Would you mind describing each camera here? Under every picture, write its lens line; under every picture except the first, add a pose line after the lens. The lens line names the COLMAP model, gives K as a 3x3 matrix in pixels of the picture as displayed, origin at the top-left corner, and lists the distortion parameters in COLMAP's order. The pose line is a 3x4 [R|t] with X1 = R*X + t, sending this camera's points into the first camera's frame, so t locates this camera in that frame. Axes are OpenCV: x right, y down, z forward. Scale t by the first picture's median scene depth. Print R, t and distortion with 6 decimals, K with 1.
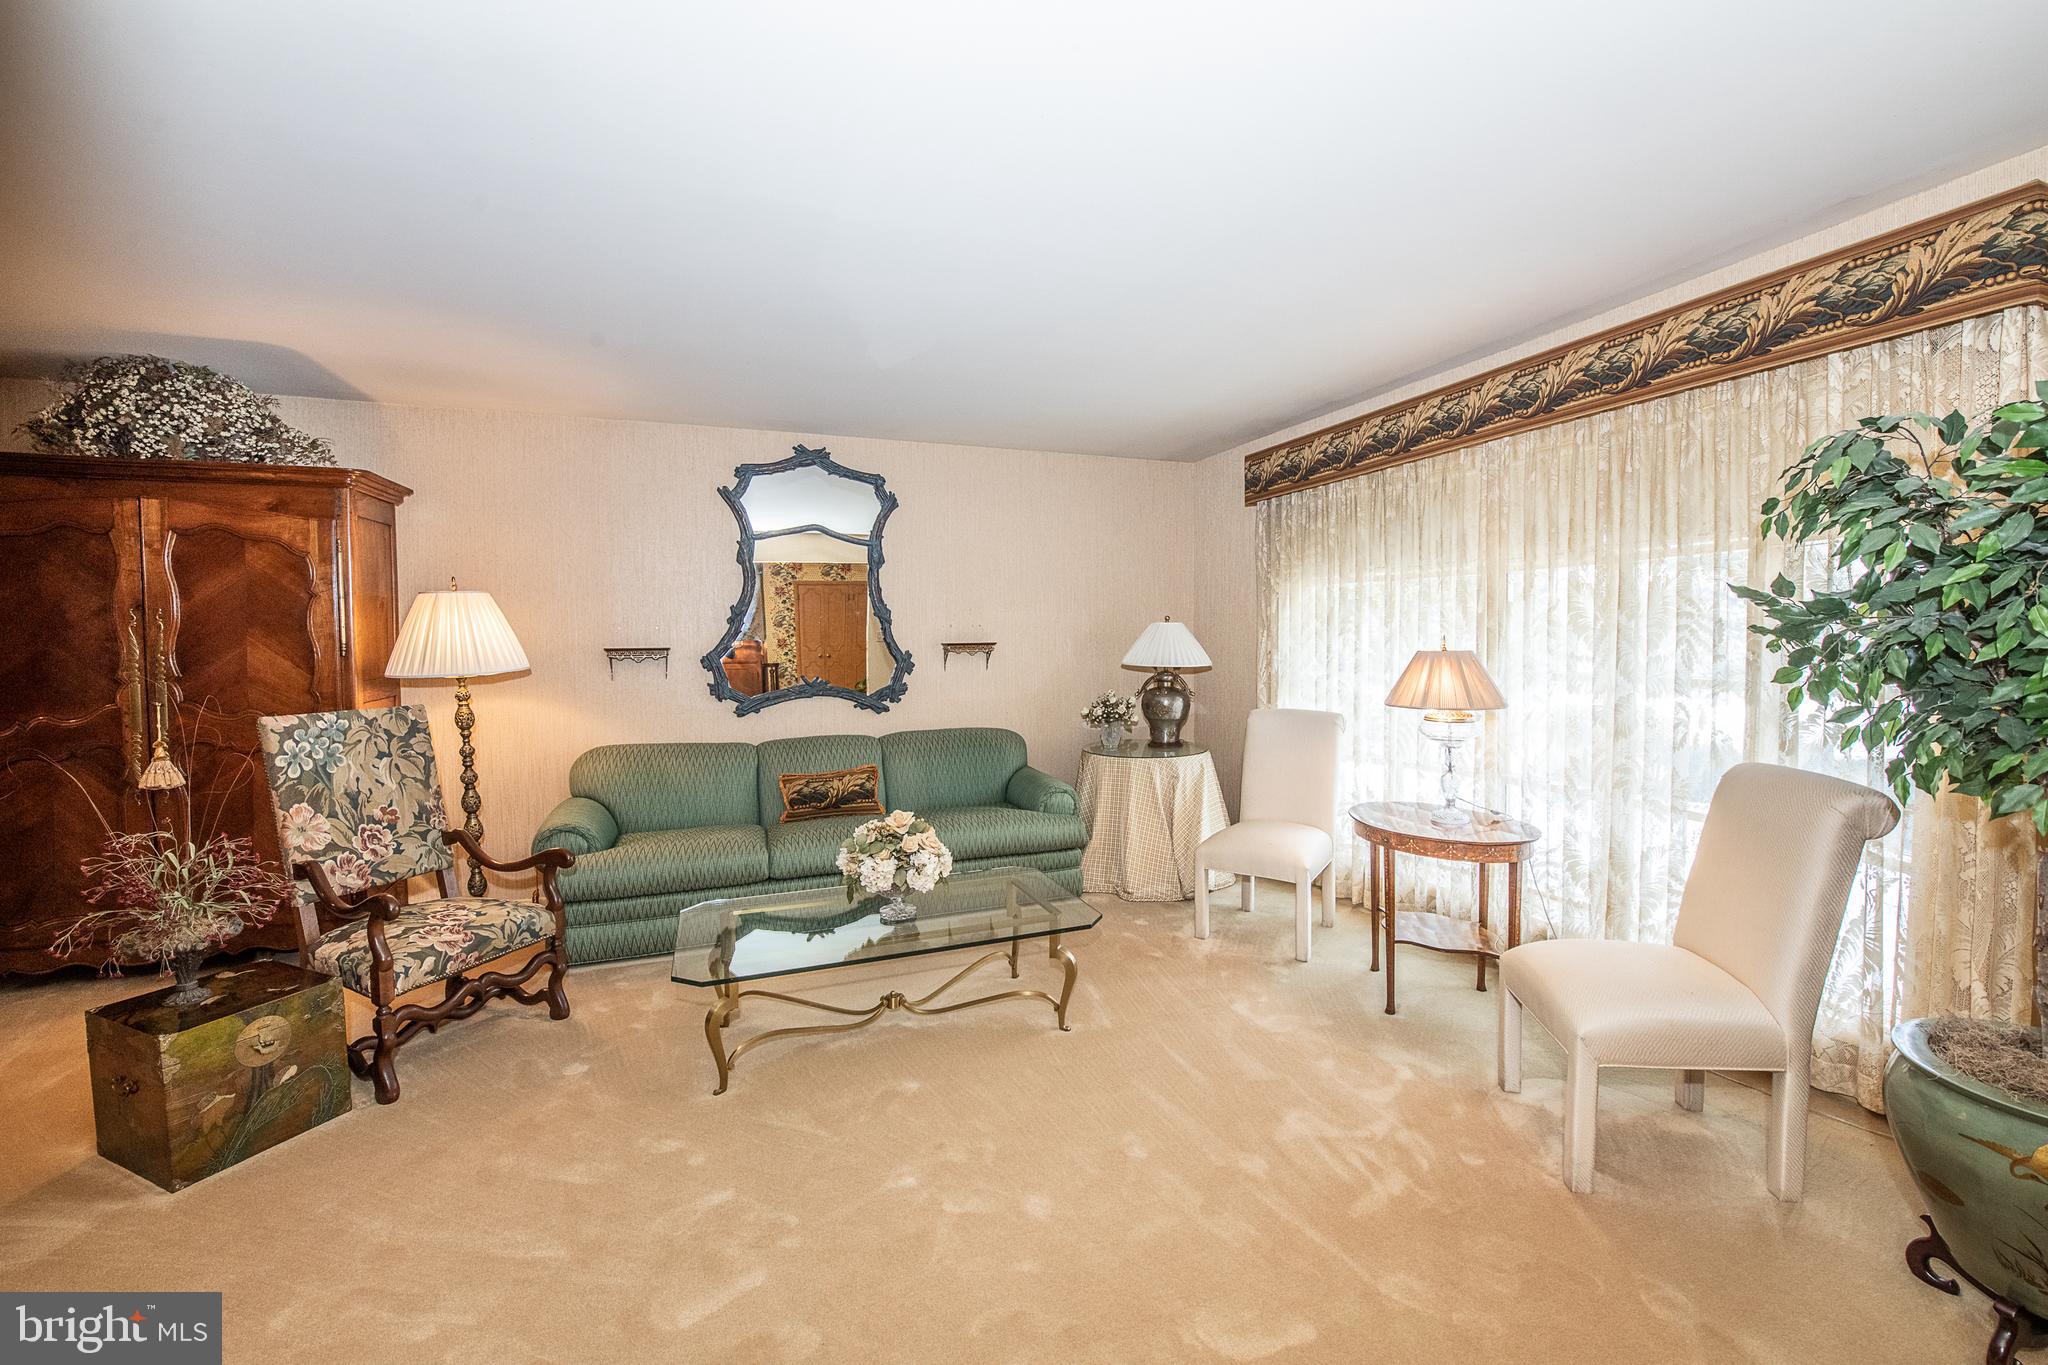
lens RADIAL K [[820.8, 0, 1027.8], [0, 820.8, 664.0], [0, 0, 1]] dist [-0.007910, -0.005506]
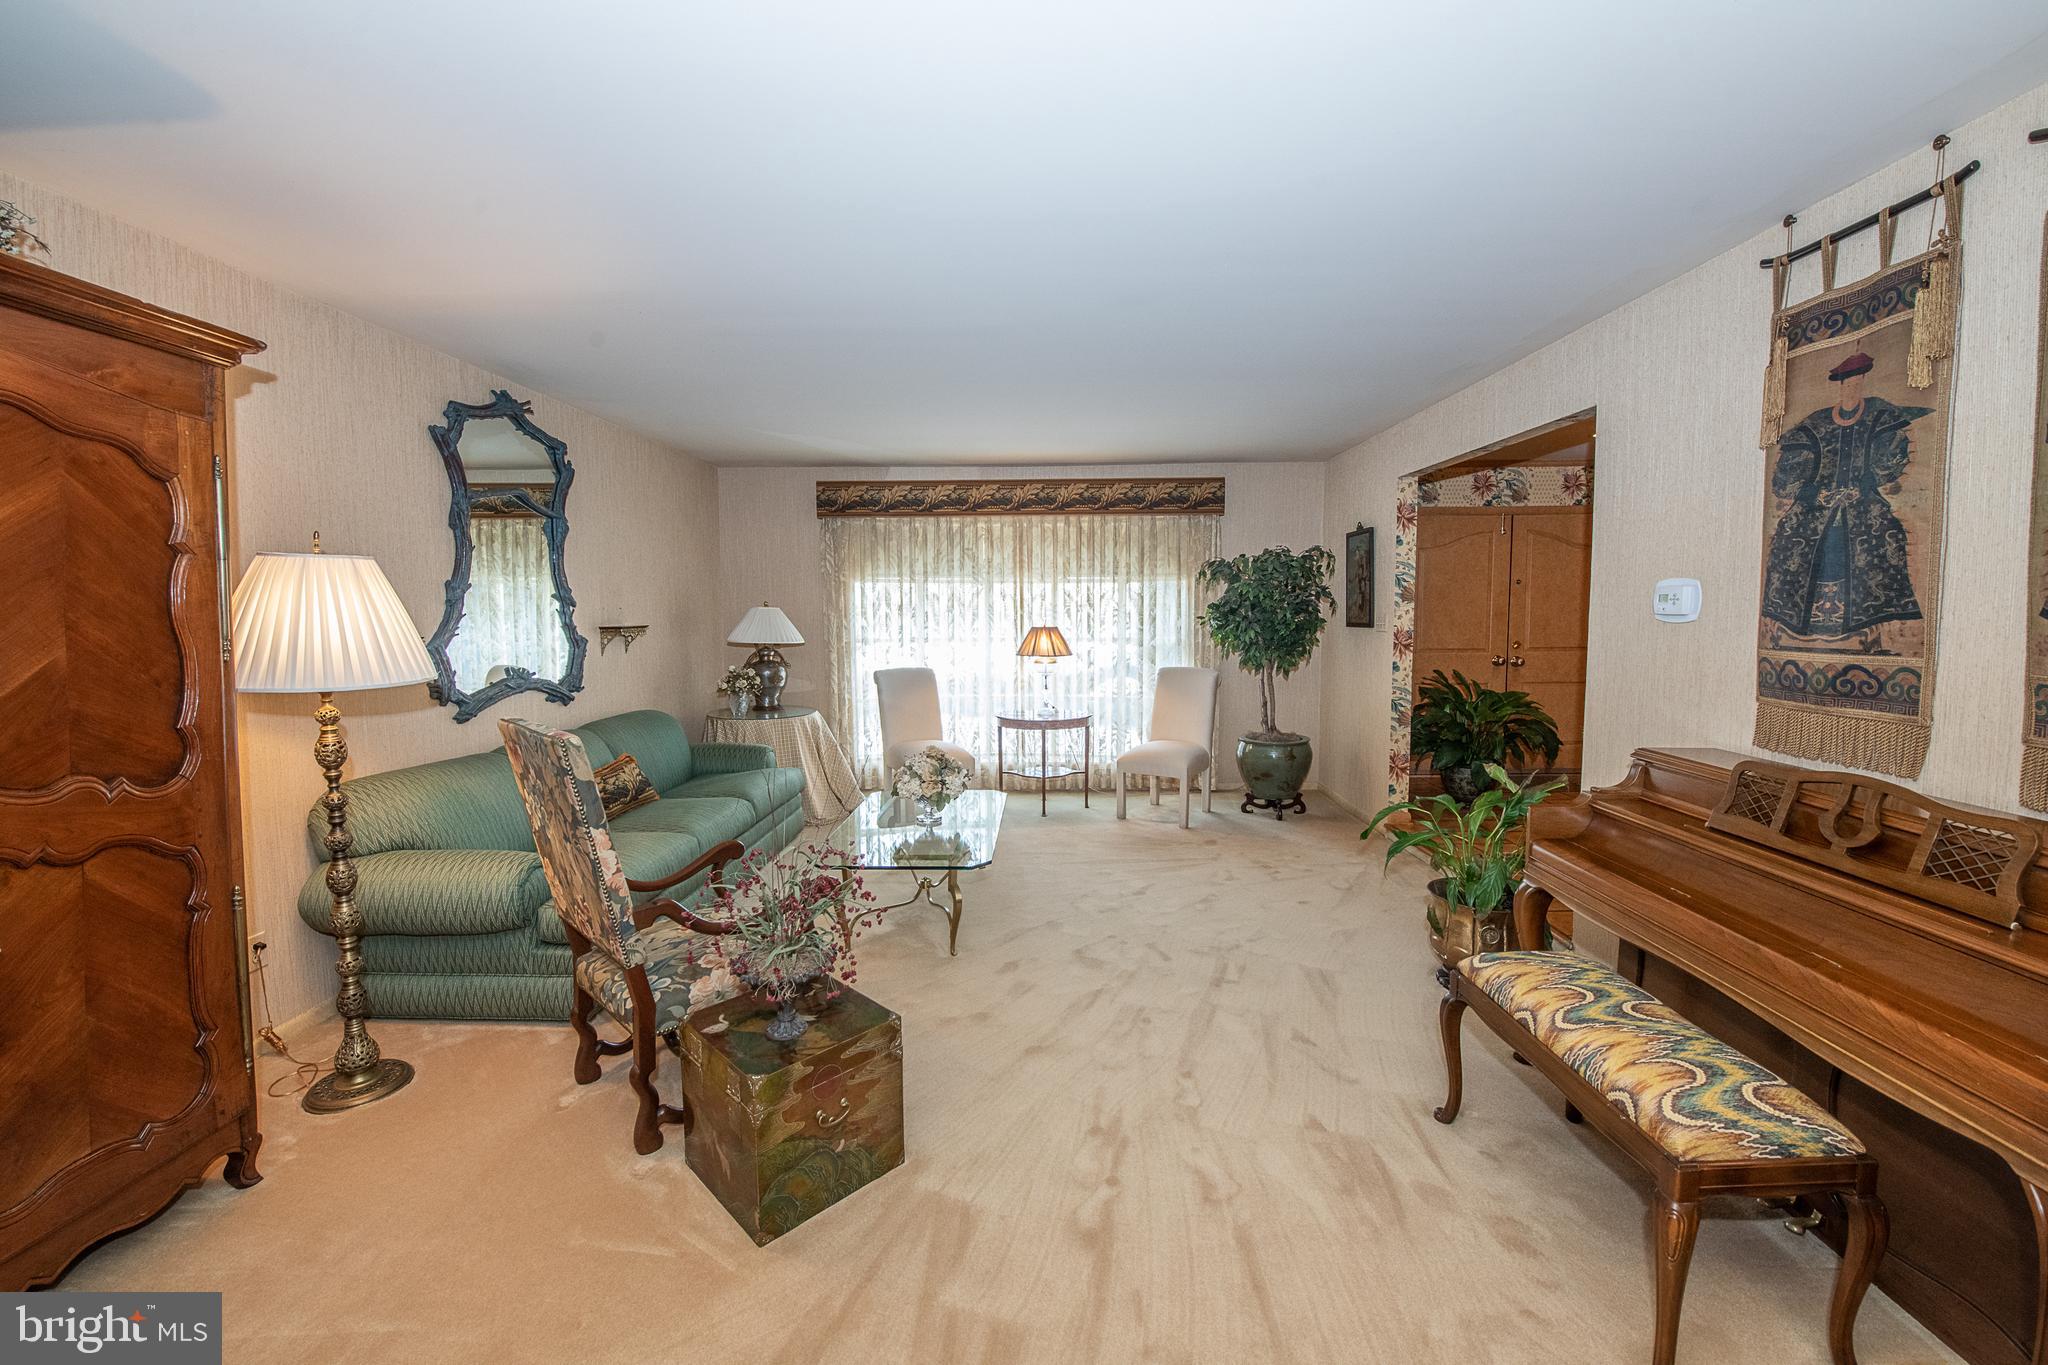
lens RADIAL K [[820.8, 0, 1027.8], [0, 820.8, 664.0], [0, 0, 1]] dist [-0.007910, -0.005506]
pose [[0.378512, -0.054665, 0.923981, -0.870526], [0.028374, 0.998471, 0.047448, -0.014113], [-0.925161, 0.008257, 0.379484, 0.196914]]
